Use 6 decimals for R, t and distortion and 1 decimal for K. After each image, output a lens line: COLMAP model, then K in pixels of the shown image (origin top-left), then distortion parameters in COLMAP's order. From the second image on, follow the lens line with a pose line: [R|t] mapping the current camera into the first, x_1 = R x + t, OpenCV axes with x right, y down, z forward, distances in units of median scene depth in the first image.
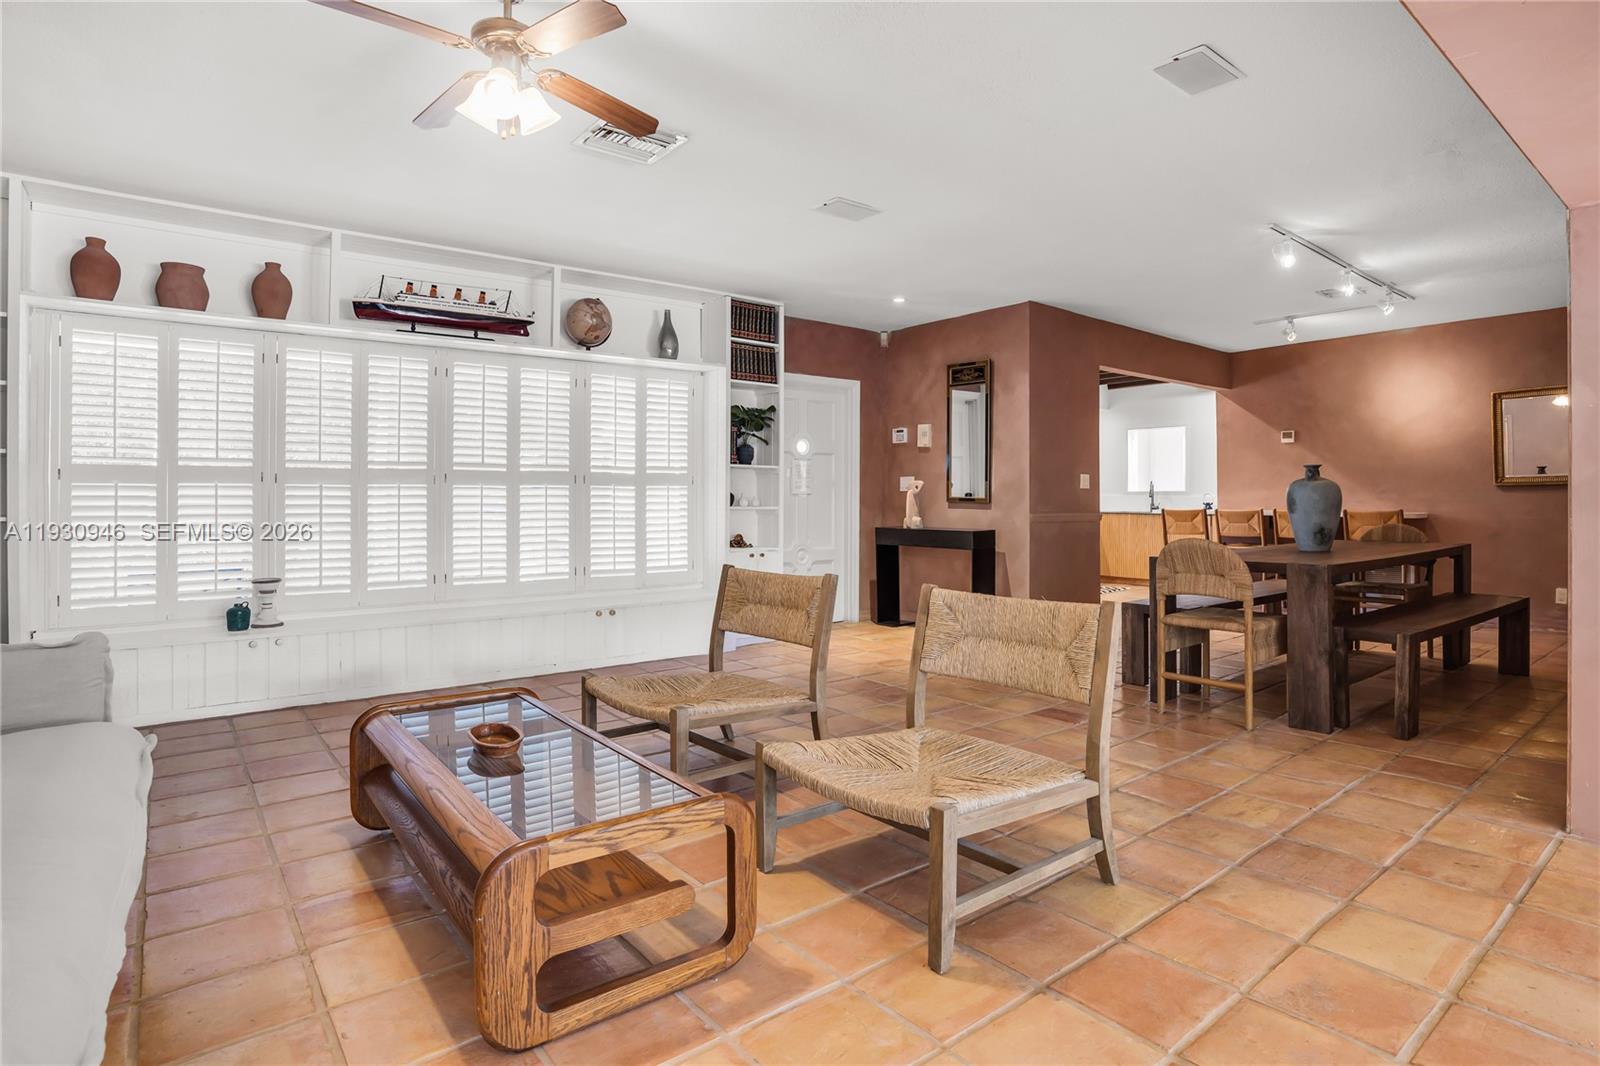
lens RADIAL K [[839.8, 0, 852.8], [0, 839.8, 496.9], [0, 0, 1]] dist [-0.085224, 0.044527]
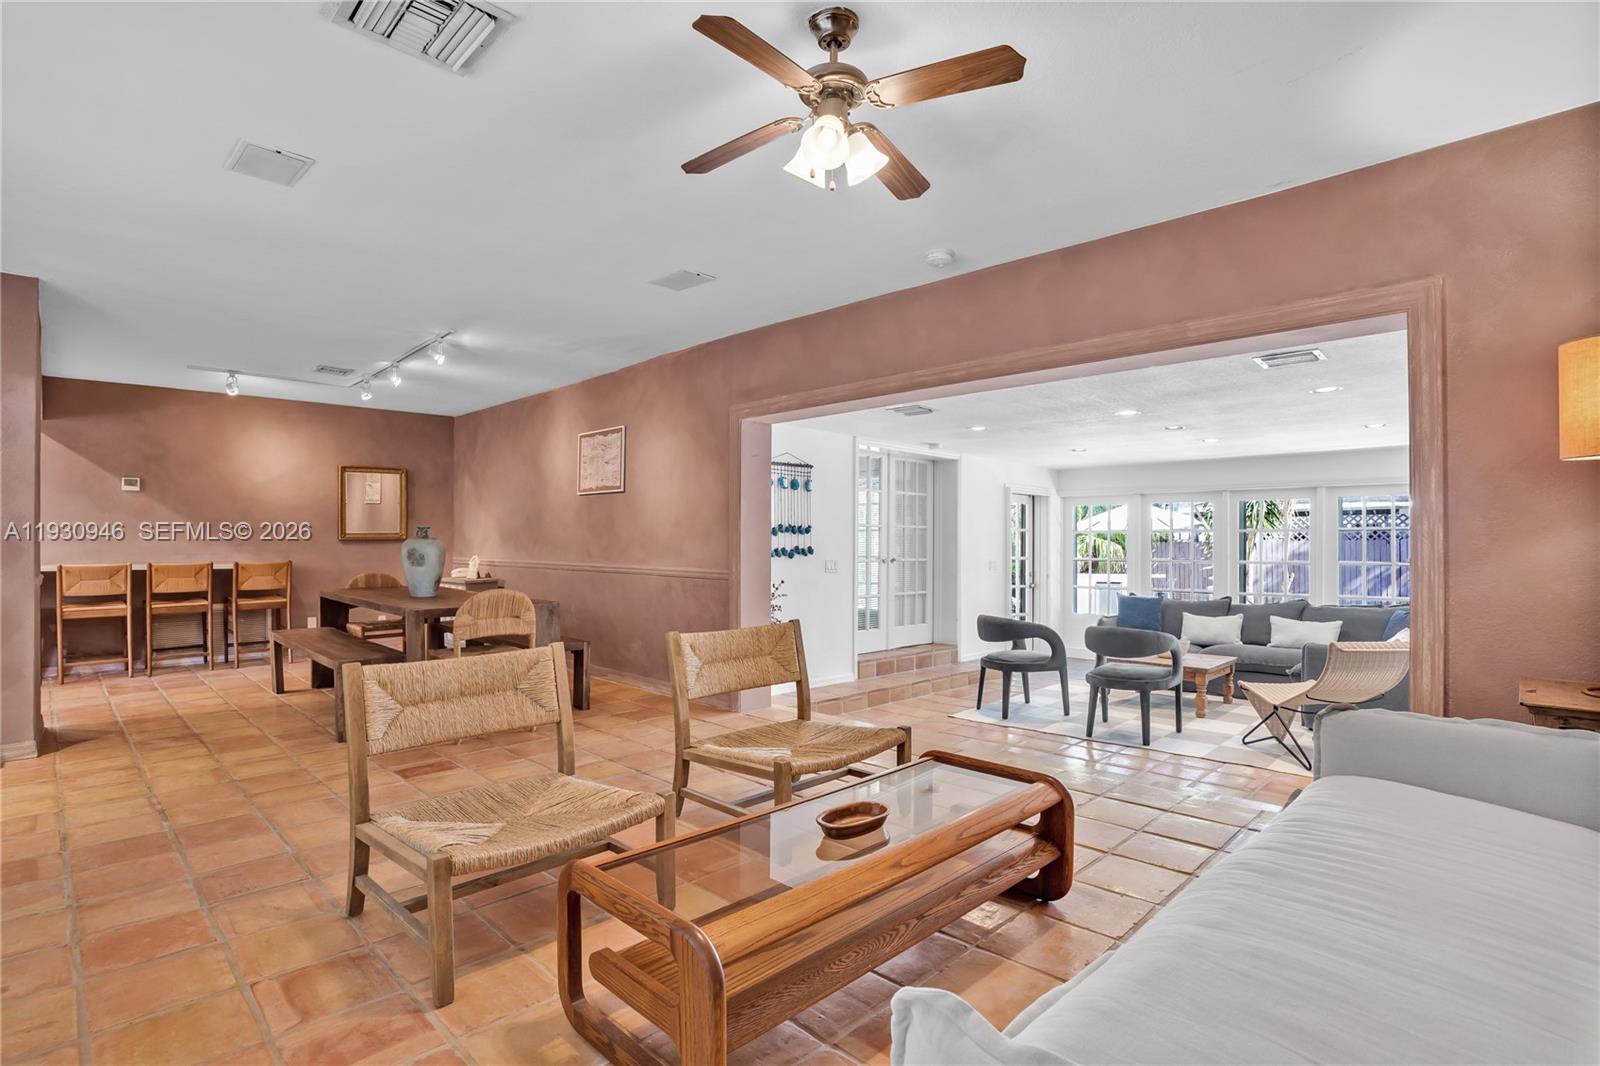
lens RADIAL K [[796.8, 0, 804.8], [0, 796.8, 543.9], [0, 0, 1]] dist [-0.076139, 0.035954]
pose [[-0.080522, -0.000534, 0.996753, -0.505949], [-0.002594, 0.999997, 0.000327, -0.011336], [-0.996749, -0.002559, -0.080523, 0.416586]]
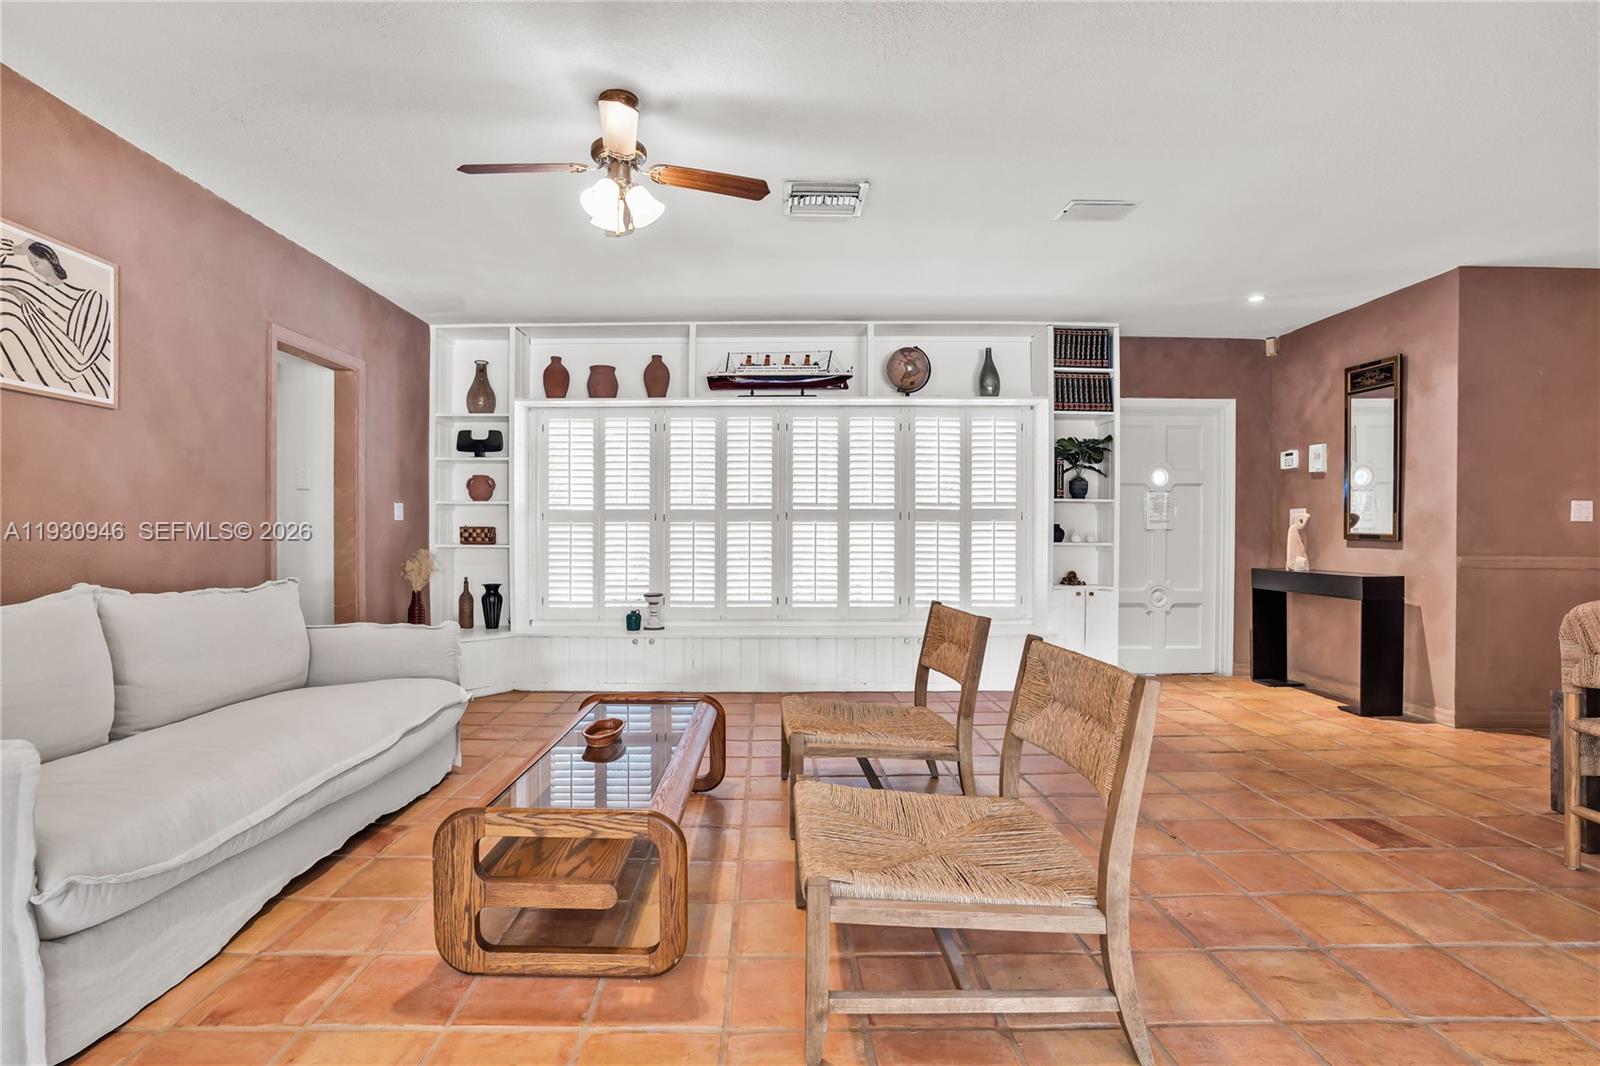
lens RADIAL K [[786.4, 0, 776.6], [0, 786.4, 539.2], [0, 0, 1]] dist [-0.071307, 0.033146]
pose [[0.768876, 0.007299, -0.639356, 0.184336], [-0.001121, 0.999949, 0.010068, -0.000810], [0.639397, -0.007024, 0.768845, 0.101819]]
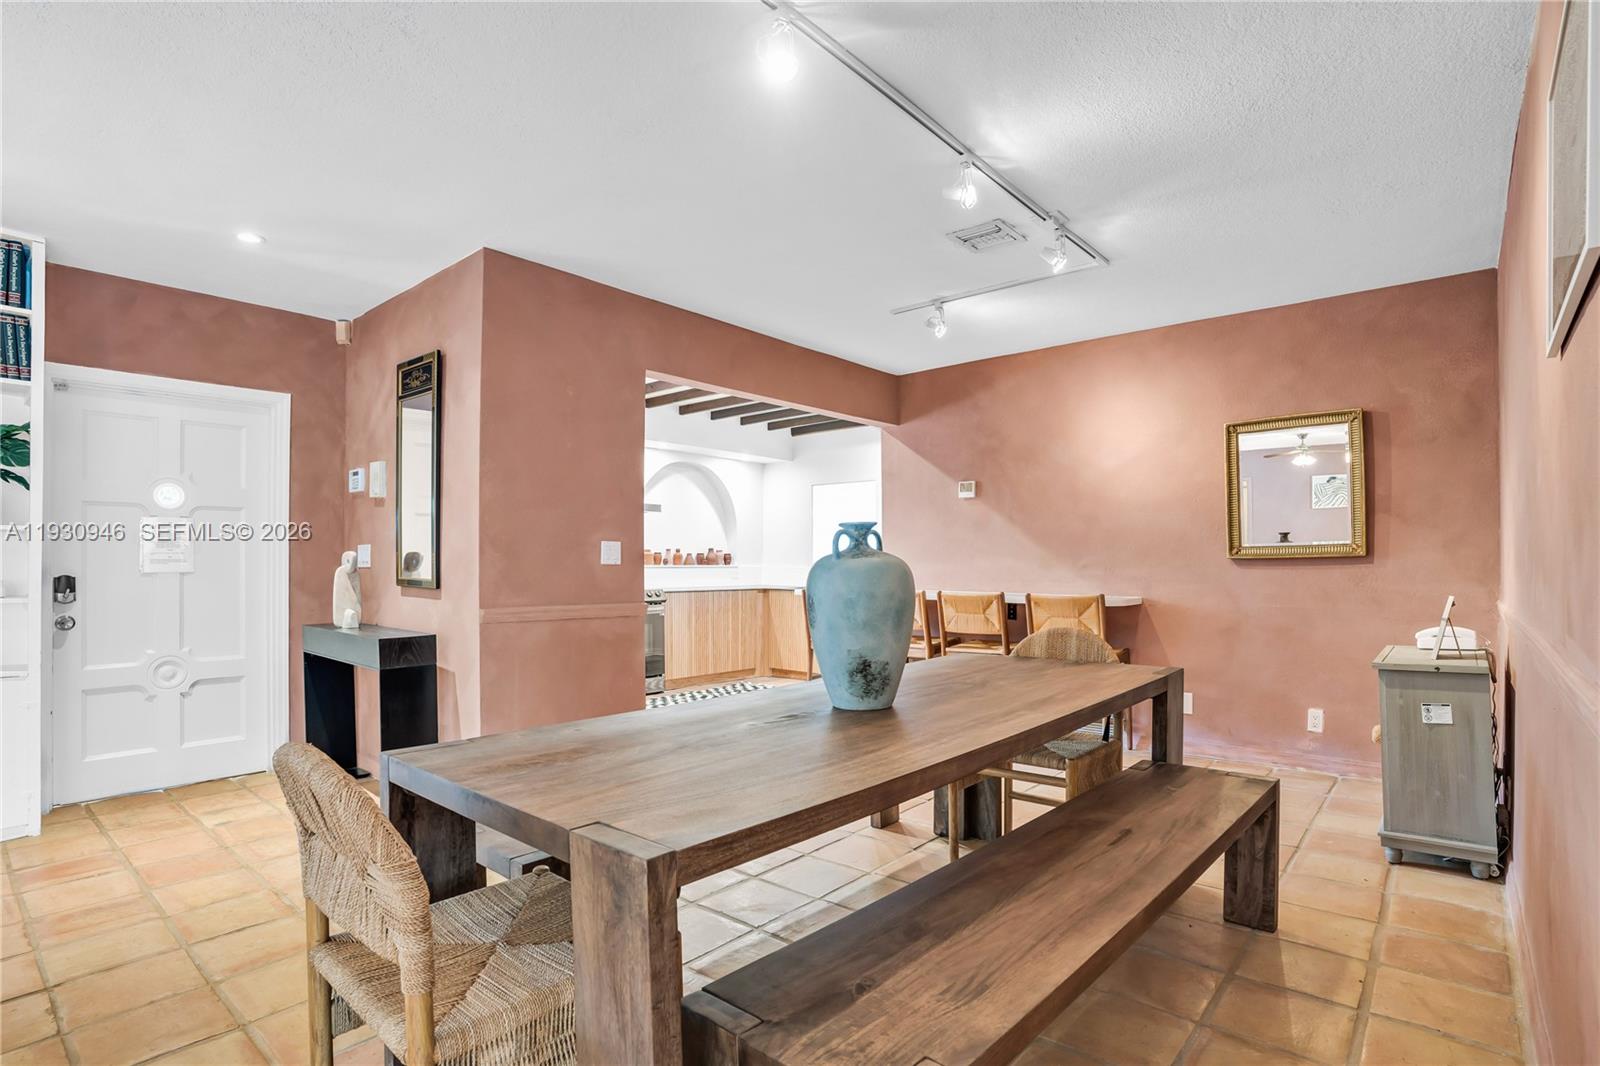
lens RADIAL K [[793.9, 0, 795.6], [0, 793.9, 551.8], [0, 0, 1]] dist [-0.079905, 0.034472]
pose [[0.988813, 0.001037, 0.149156, 0.362513], [0.000734, 0.999930, -0.011819, -0.013628], [-0.149158, 0.011796, 0.988743, 0.441675]]
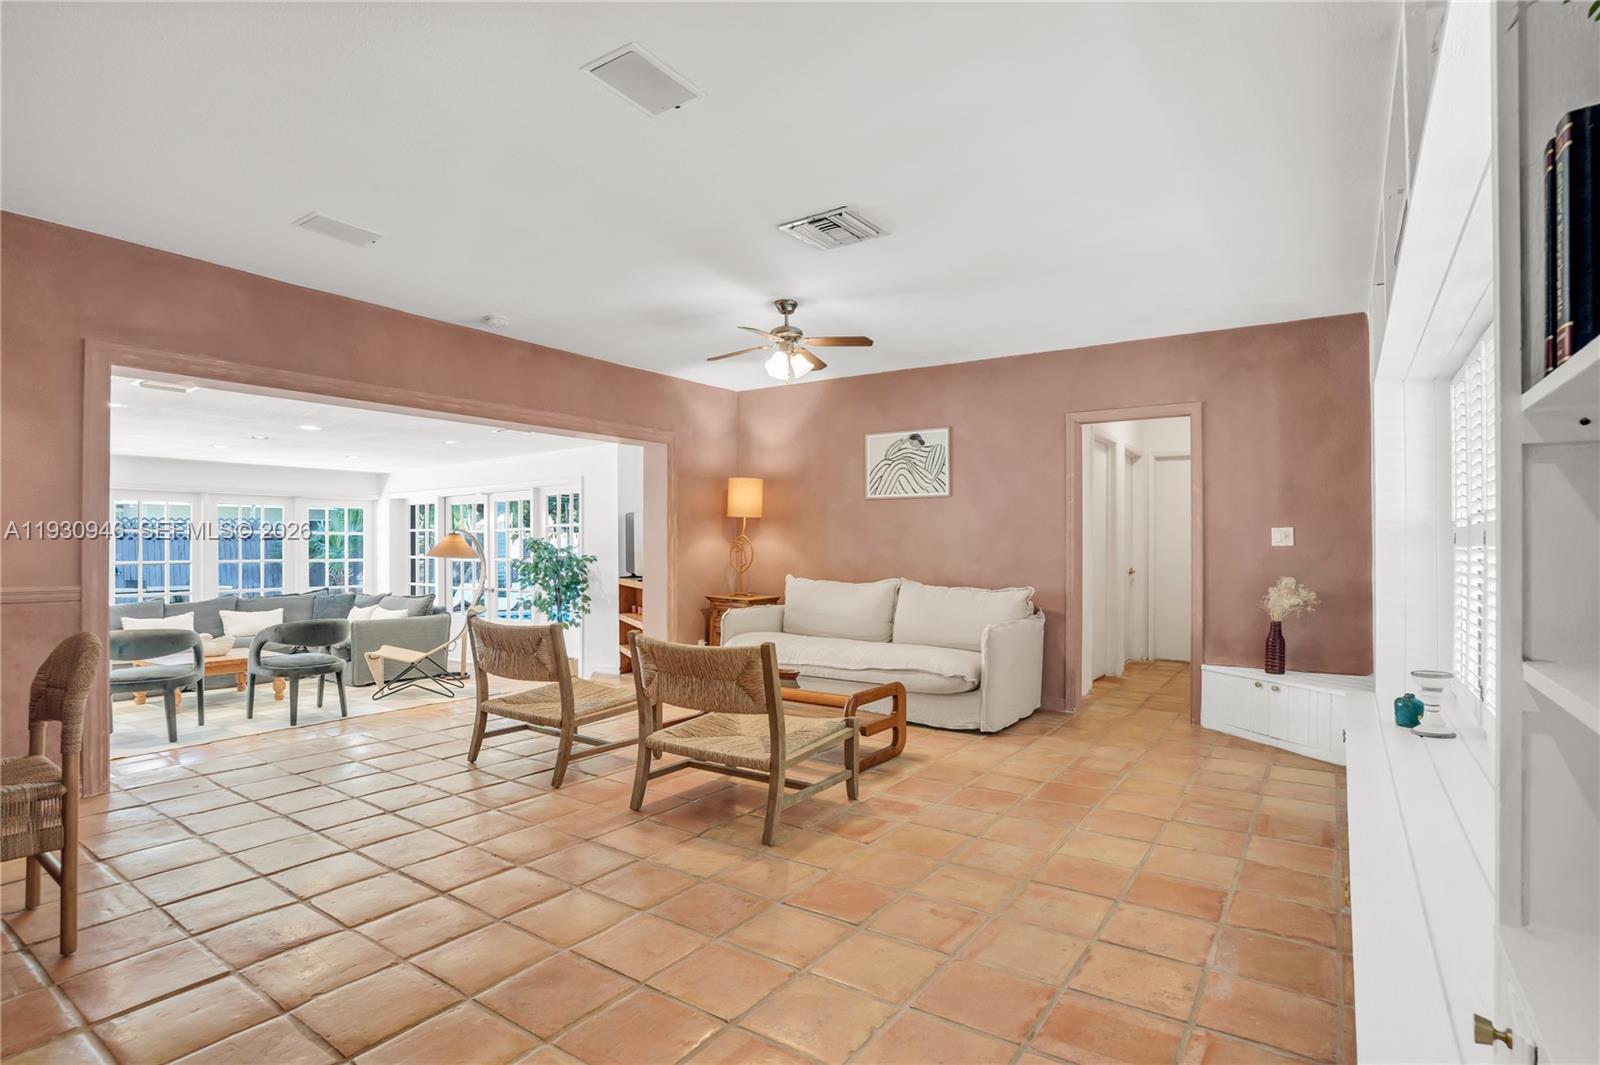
lens RADIAL K [[793.9, 0, 795.6], [0, 793.9, 551.3], [0, 0, 1]] dist [-0.079905, 0.034472]
pose [[-0.967179, -0.001608, -0.254090, 0.018944], [-0.002782, 0.999987, 0.004260, -0.010102], [0.254080, 0.004827, -0.967171, 1.105426]]
